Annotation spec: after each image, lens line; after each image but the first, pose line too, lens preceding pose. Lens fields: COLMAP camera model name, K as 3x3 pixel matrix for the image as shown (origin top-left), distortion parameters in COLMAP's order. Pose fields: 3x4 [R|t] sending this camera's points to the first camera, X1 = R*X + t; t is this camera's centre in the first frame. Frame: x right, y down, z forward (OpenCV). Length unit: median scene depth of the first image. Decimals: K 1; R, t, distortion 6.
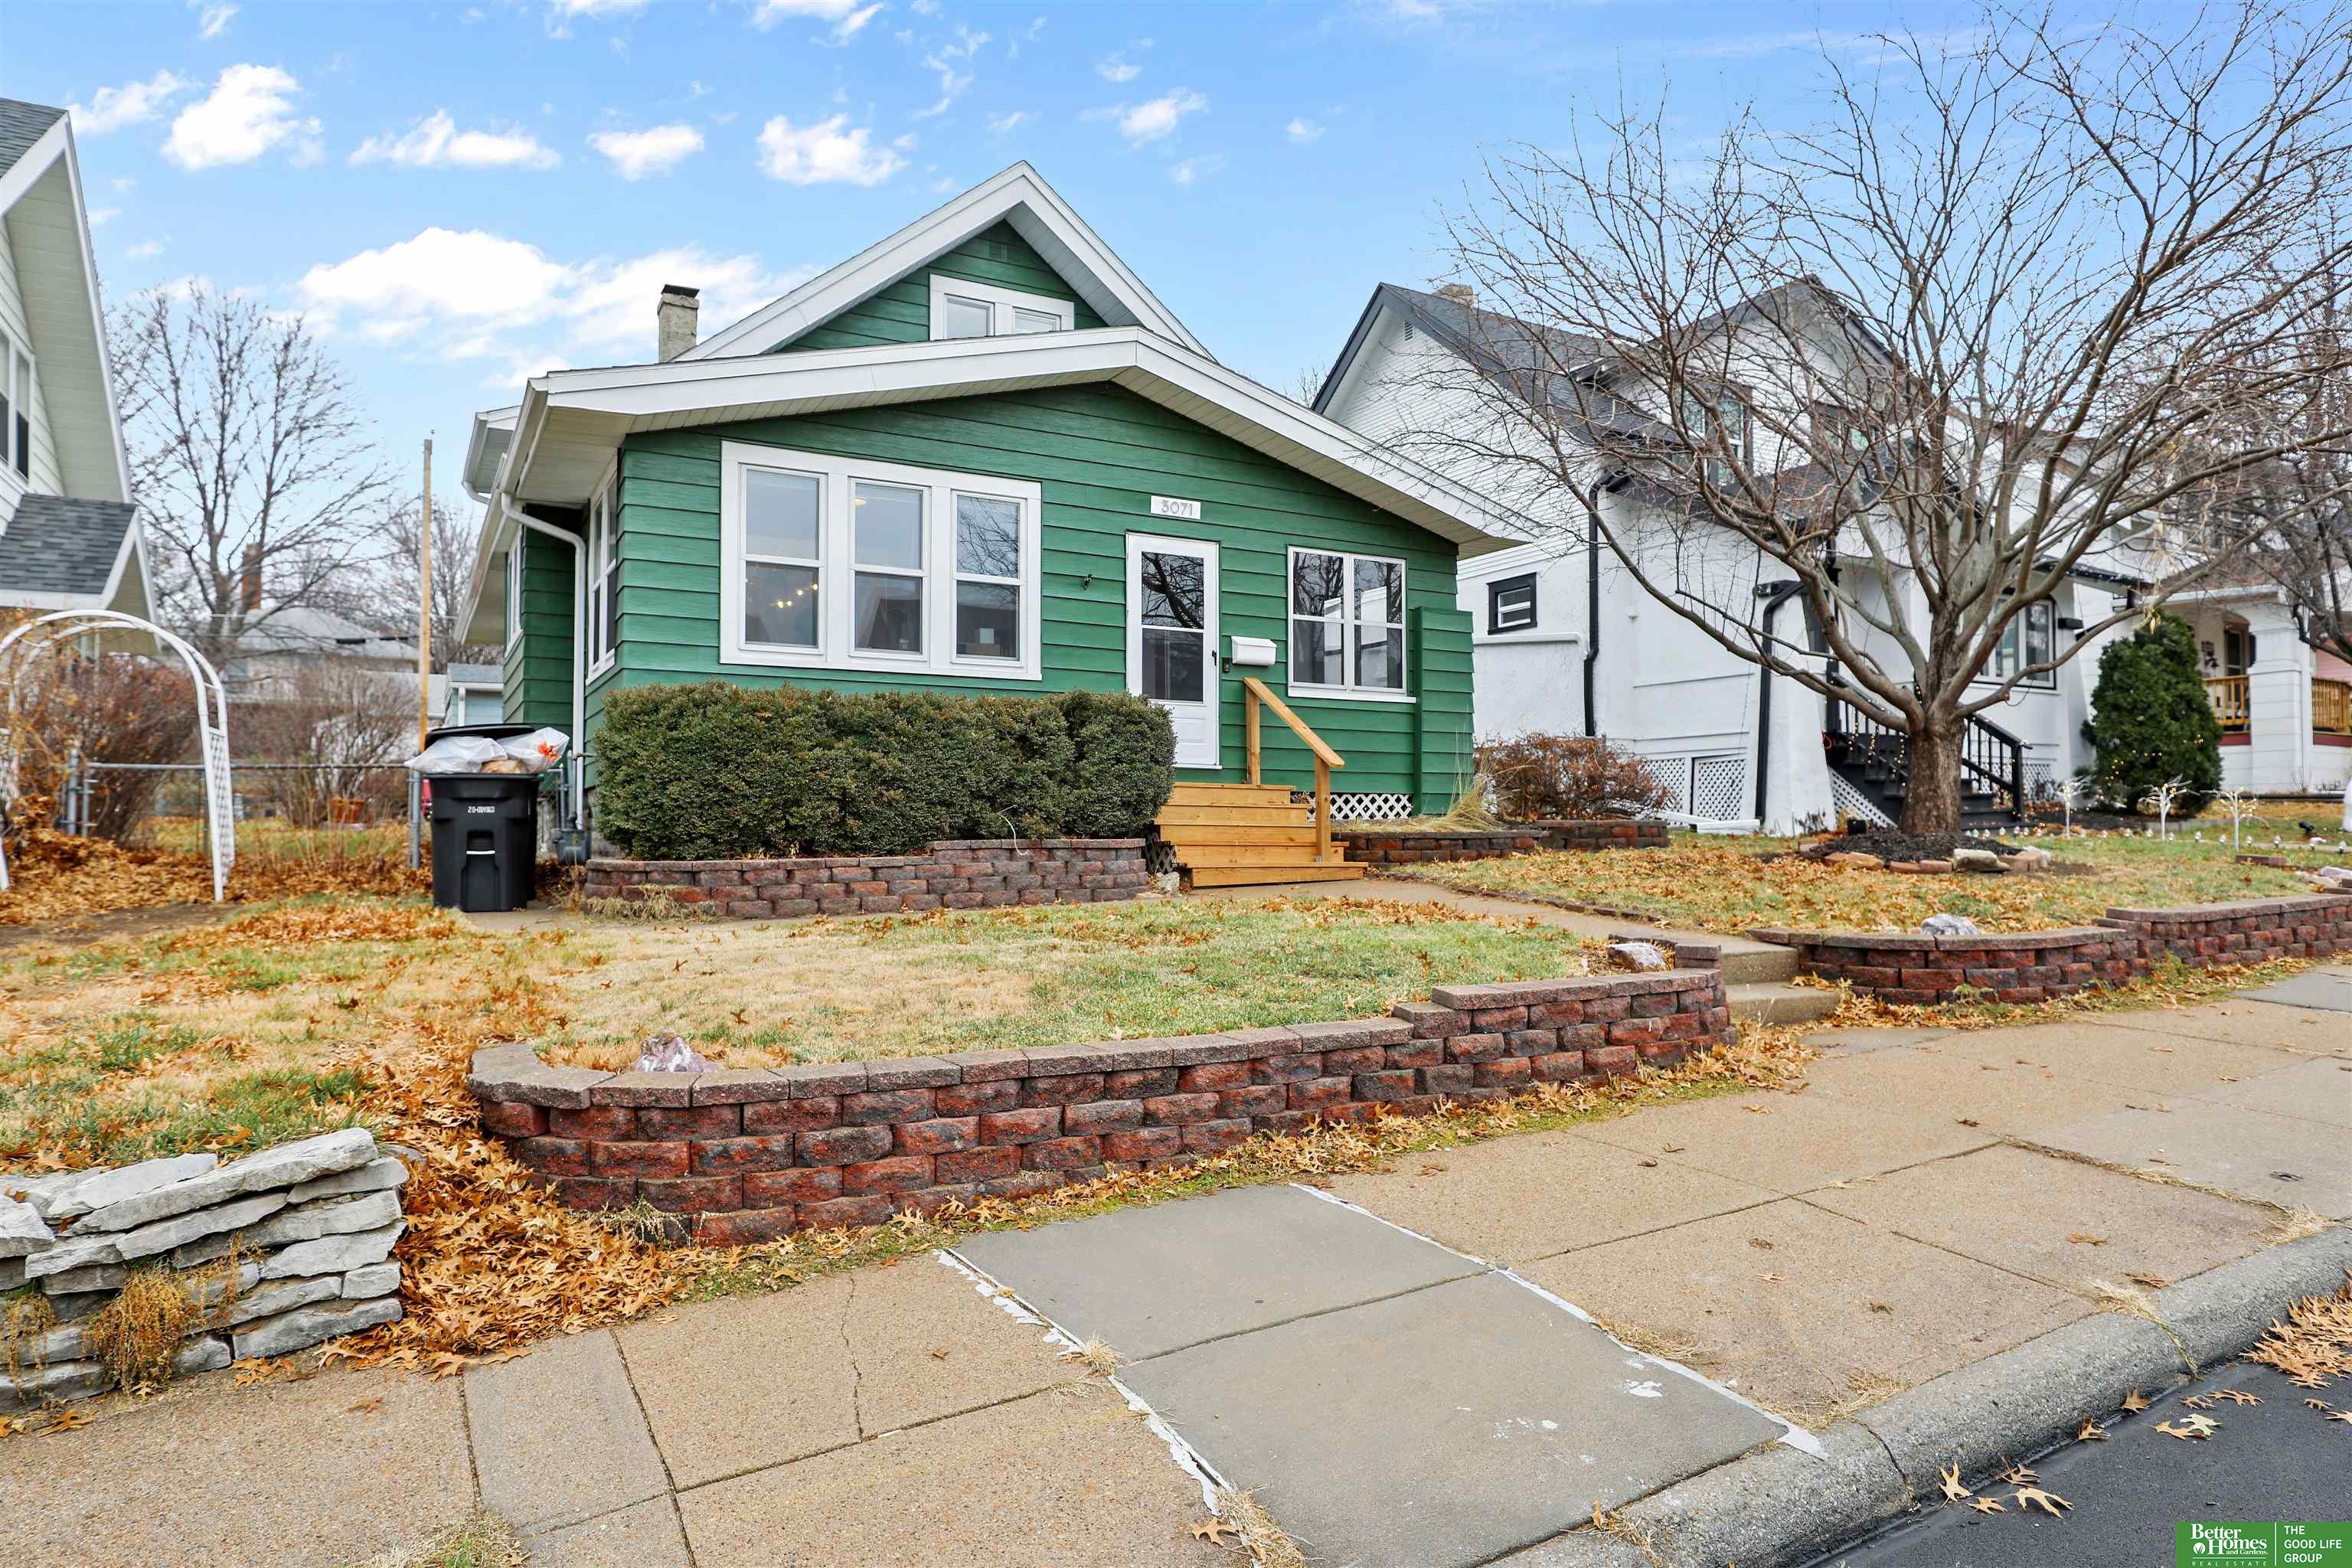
lens RADIAL K [[1390.9, 0, 1180.8], [0, 1390.9, 794.2], [0, 0, 1]] dist [-0.007101, 0.007145]
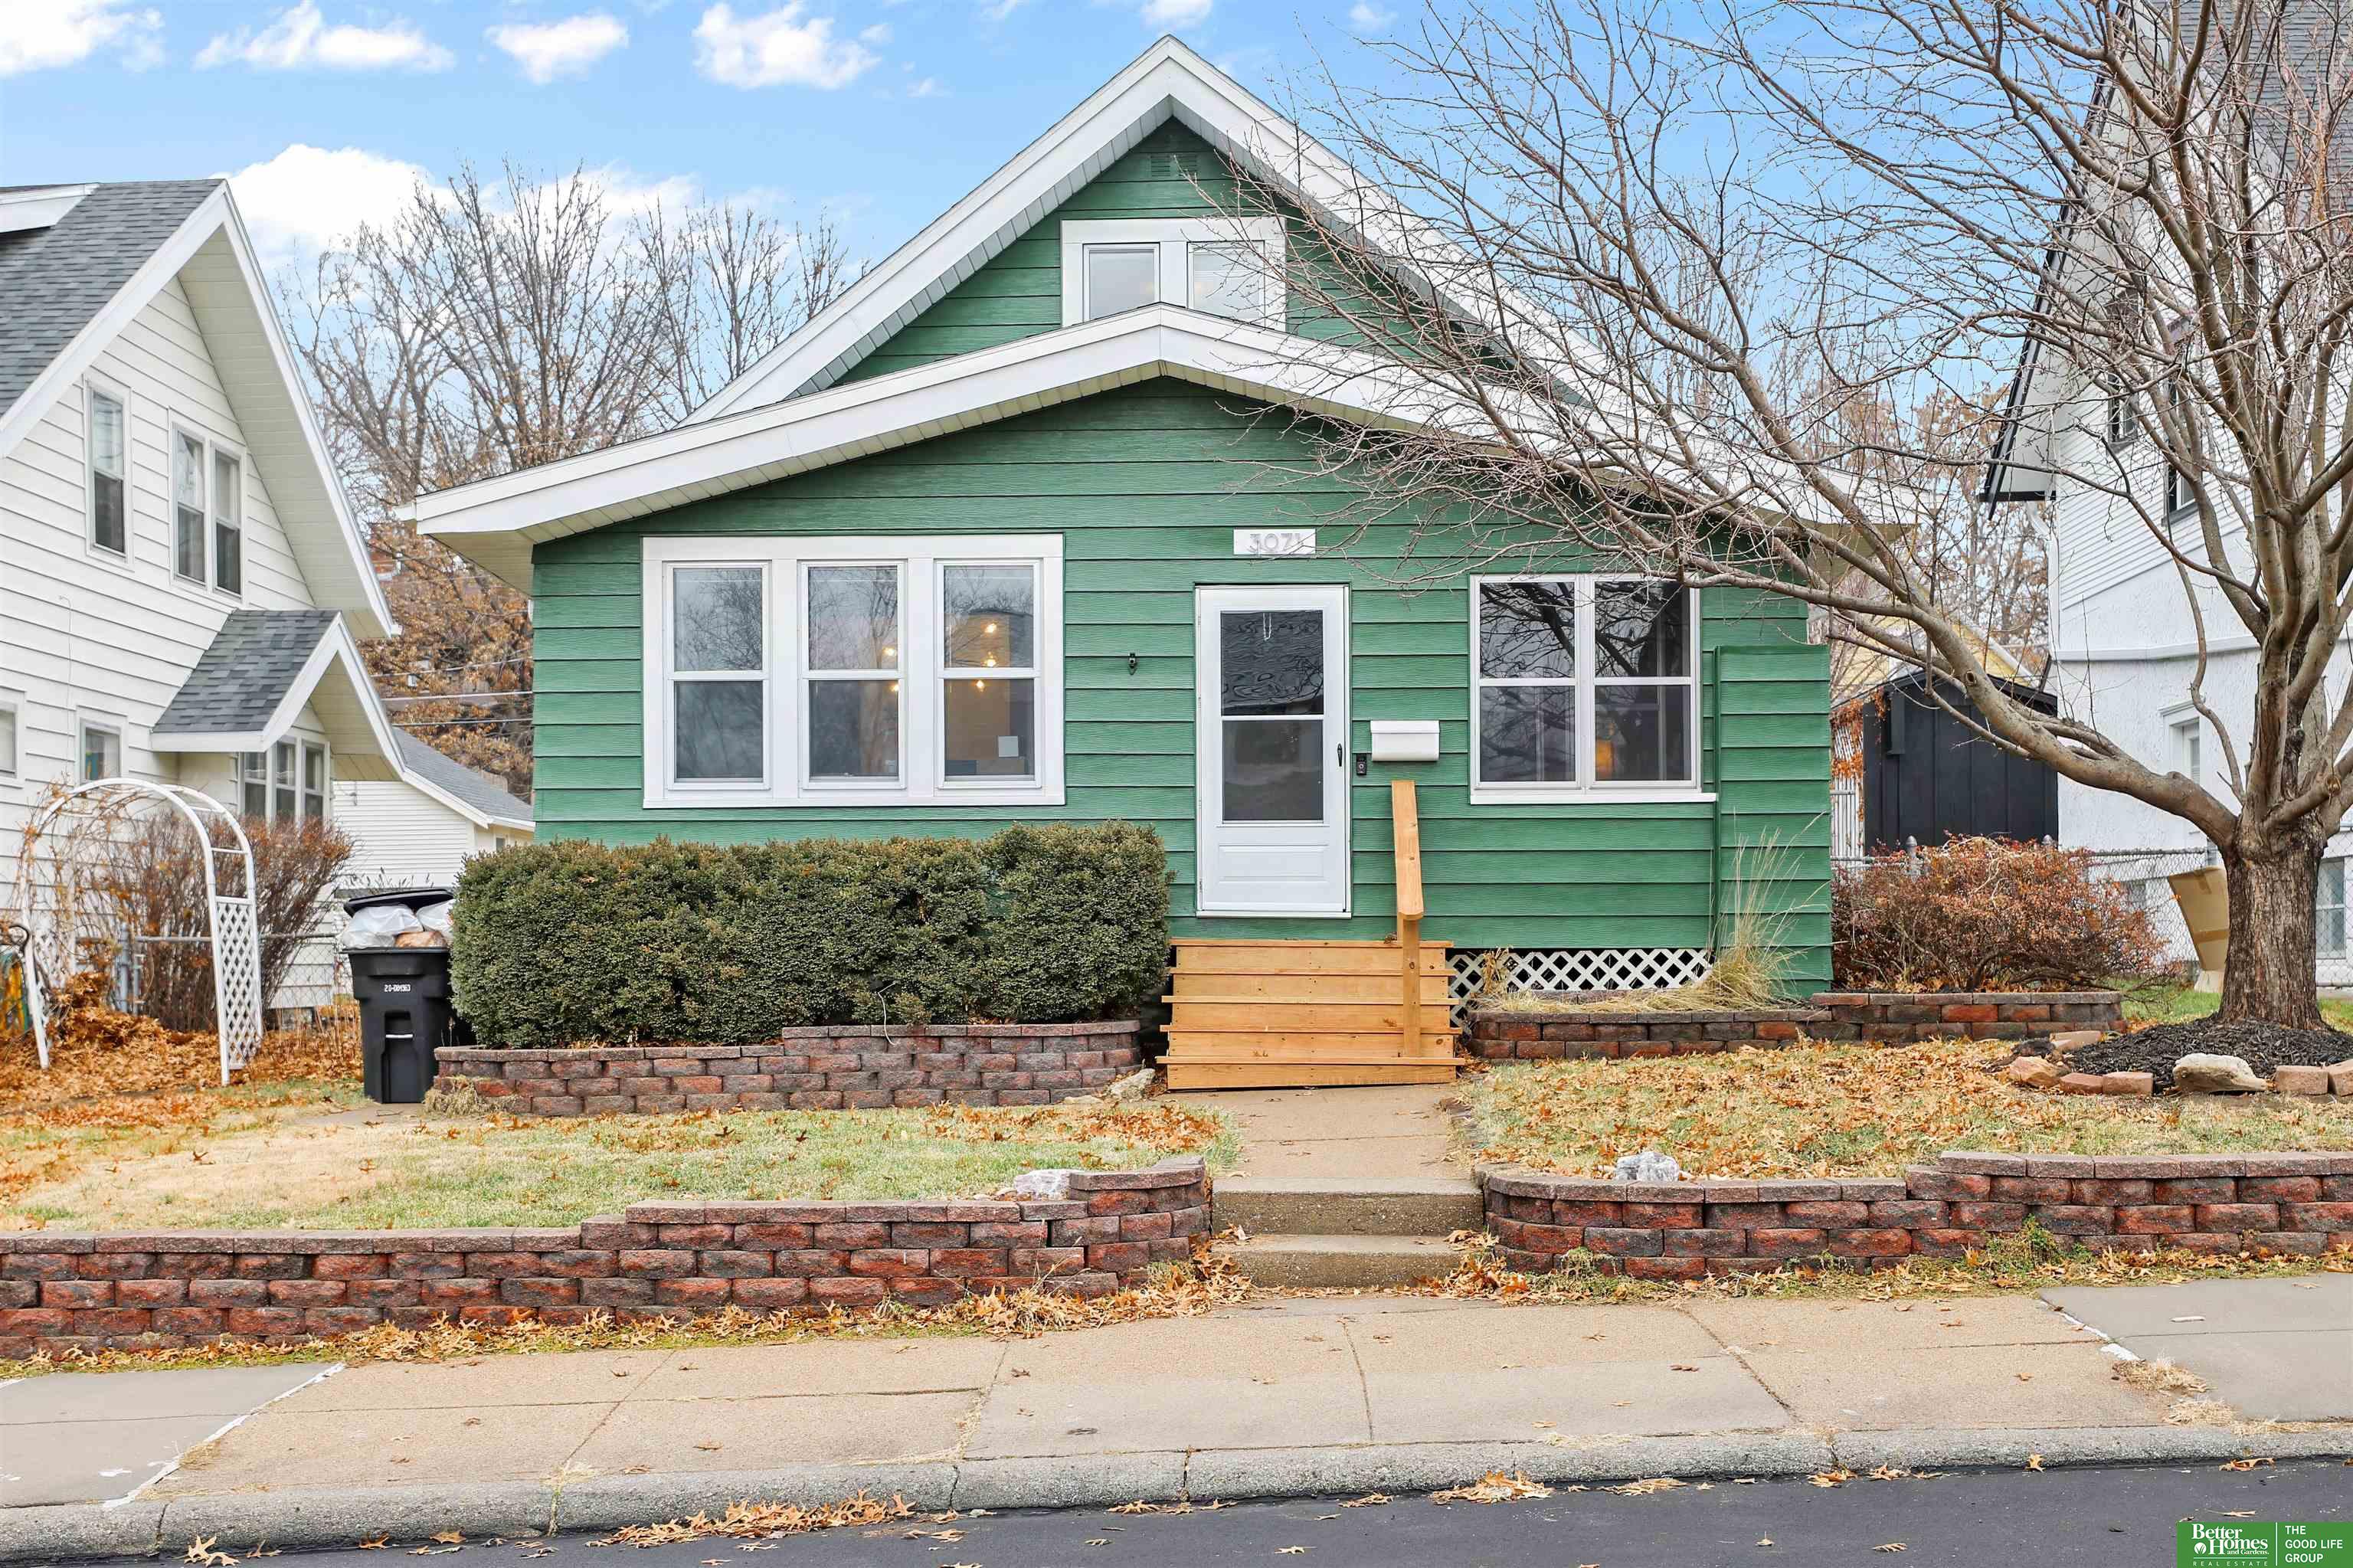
lens RADIAL K [[2738.7, 0, 1181.5], [0, 2738.7, 913.1], [0, 0, 1]] dist [0.051232, 0.000000]
pose [[0.851528, -0.013672, -0.524130, 0.843747], [0.018036, 0.999832, 0.003221, -0.033312], [0.523998, -0.012196, 0.851632, -0.236681]]
